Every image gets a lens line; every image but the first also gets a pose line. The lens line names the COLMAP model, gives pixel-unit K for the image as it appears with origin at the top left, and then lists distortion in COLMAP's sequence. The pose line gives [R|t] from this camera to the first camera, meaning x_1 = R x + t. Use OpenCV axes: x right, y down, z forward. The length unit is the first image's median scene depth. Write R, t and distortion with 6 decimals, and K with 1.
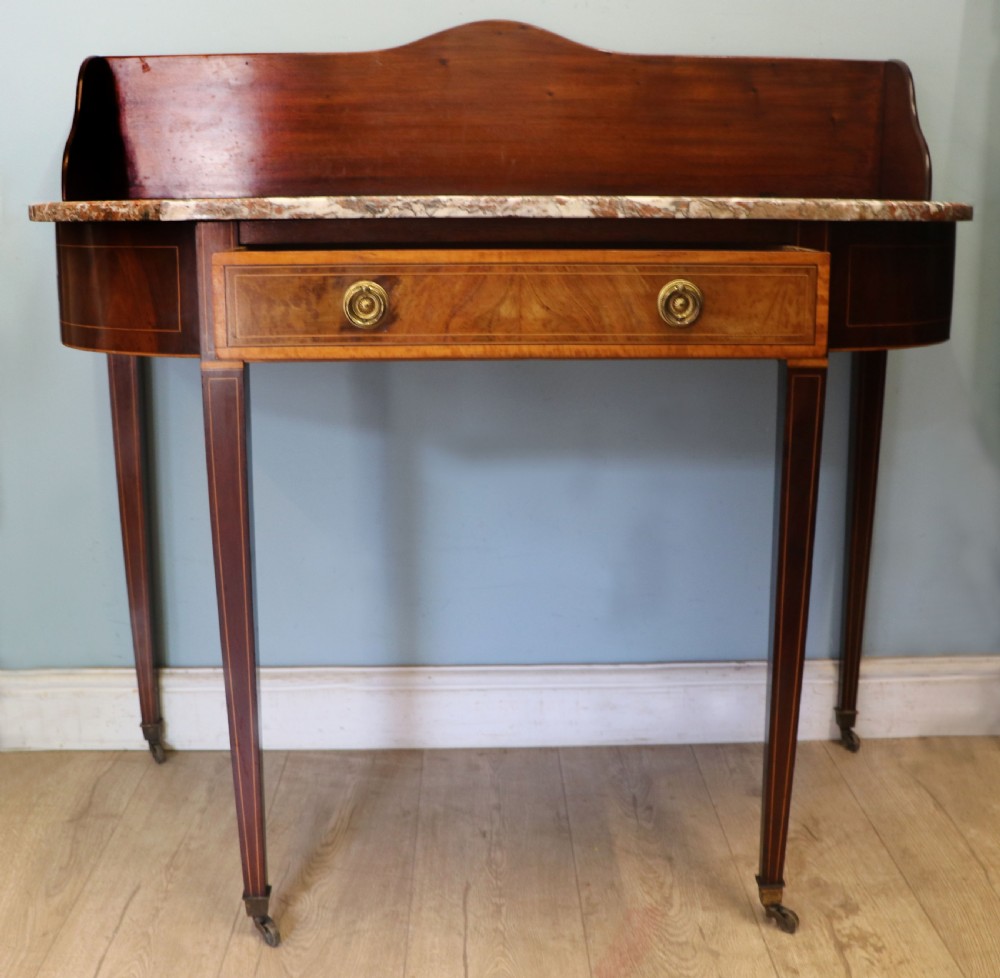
lens RADIAL K [[1345.0, 0, 524.9], [0, 1345.0, 506.5], [0, 0, 1]] dist [-0.194514, 0.158909]
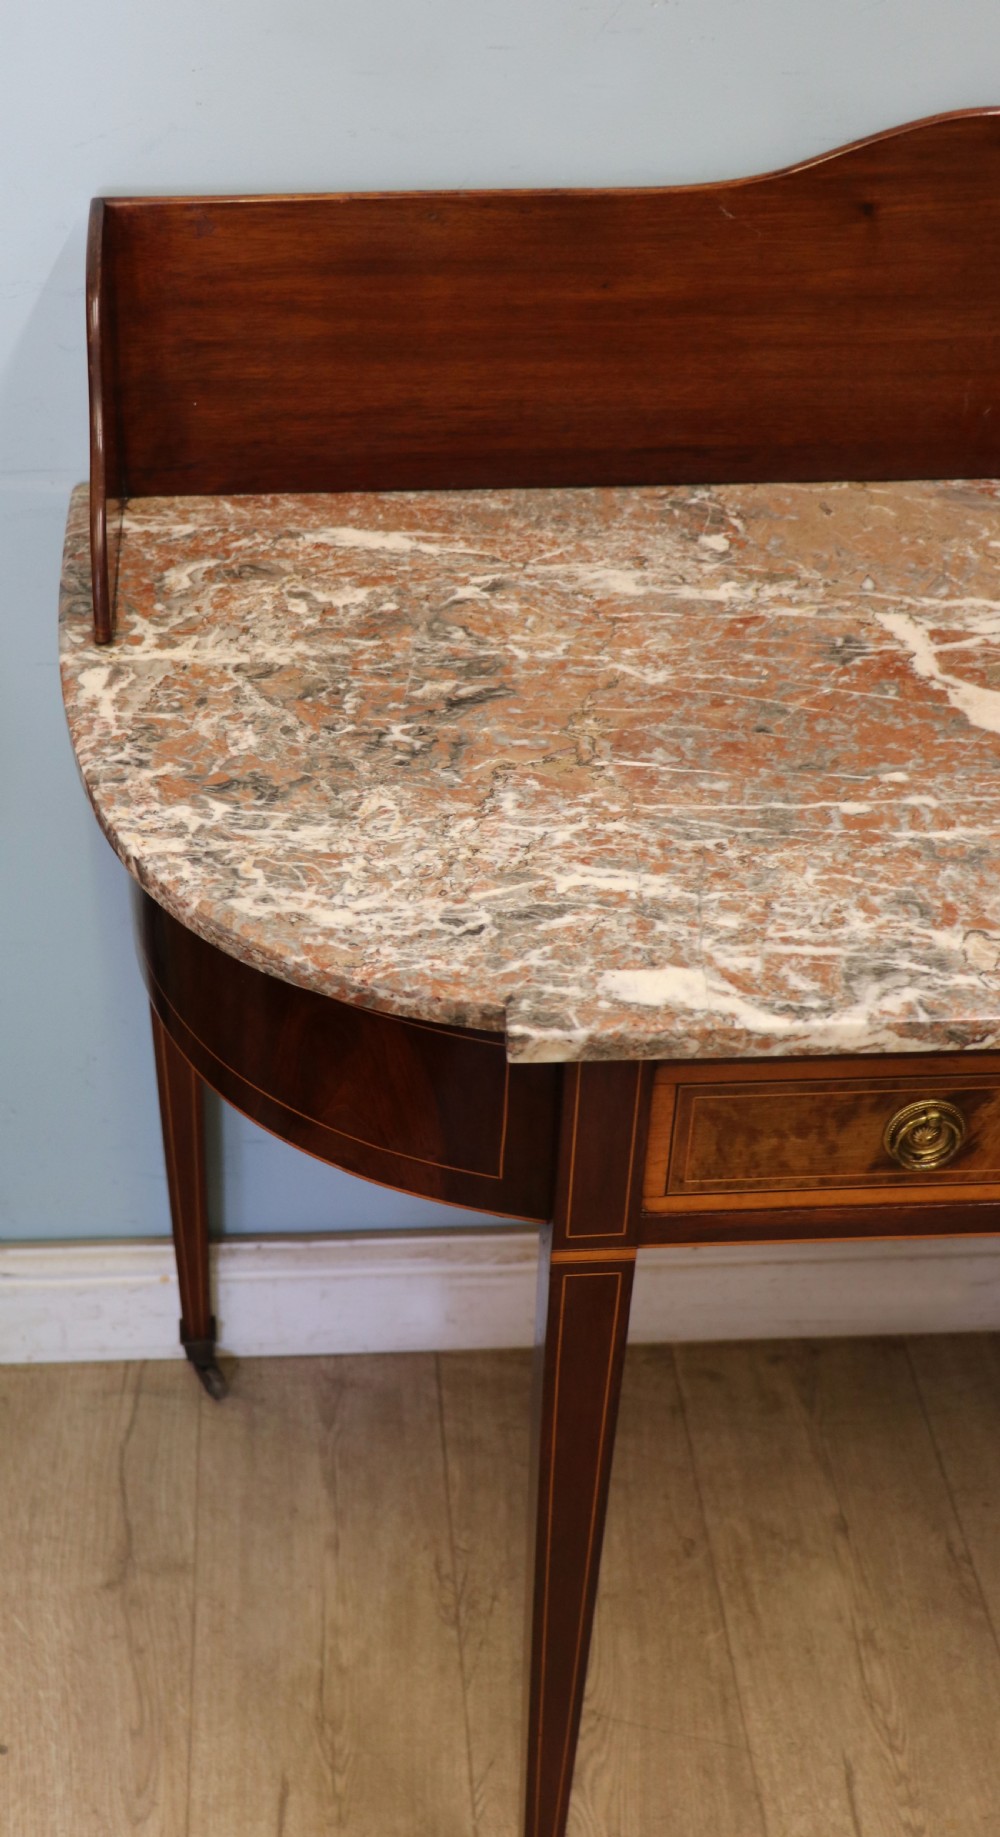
lens RADIAL K [[2259.4, 0, 346.4], [0, 2259.4, 888.8], [0, 0, 1]] dist [-0.094933, 0.298837]
pose [[0.999954, -0.000274, -0.009594, -0.257292], [0.003853, 0.926942, 0.375184, -0.452975], [0.008791, -0.375204, 0.926901, 0.221646]]
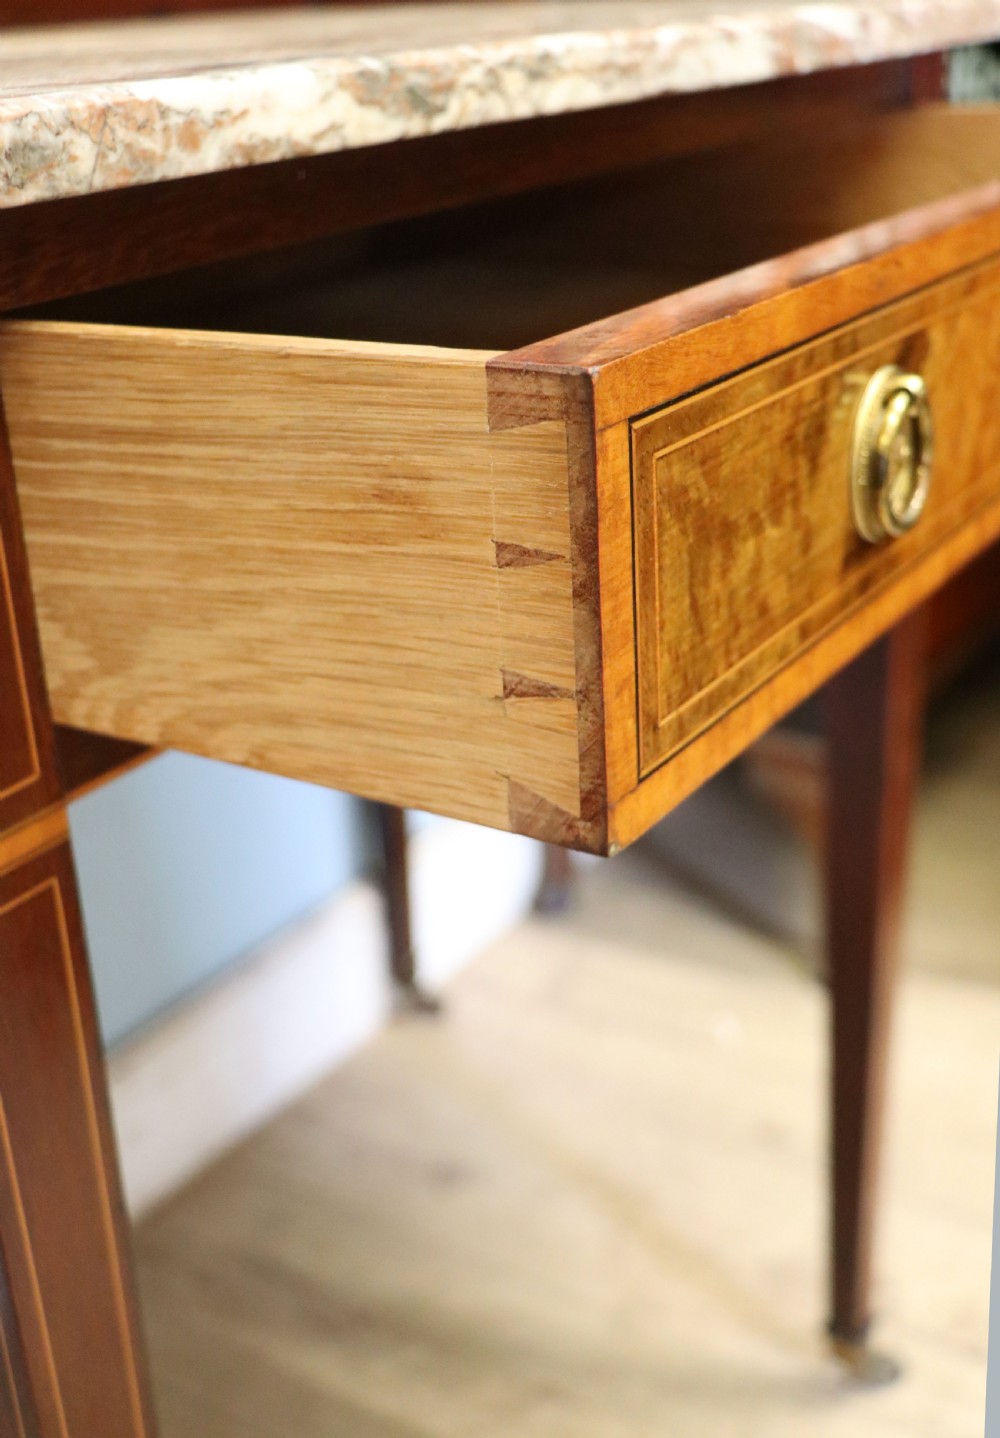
lens RADIAL K [[1806.9, 0, 500.0], [0, 1806.9, 719.0], [0, 0, 1]] dist [-0.012092, -0.025070]
pose [[0.578980, -0.339927, 0.741102, -0.331370], [0.239528, 0.939751, 0.243914, -0.151733], [-0.779364, 0.036293, 0.625519, 0.605487]]
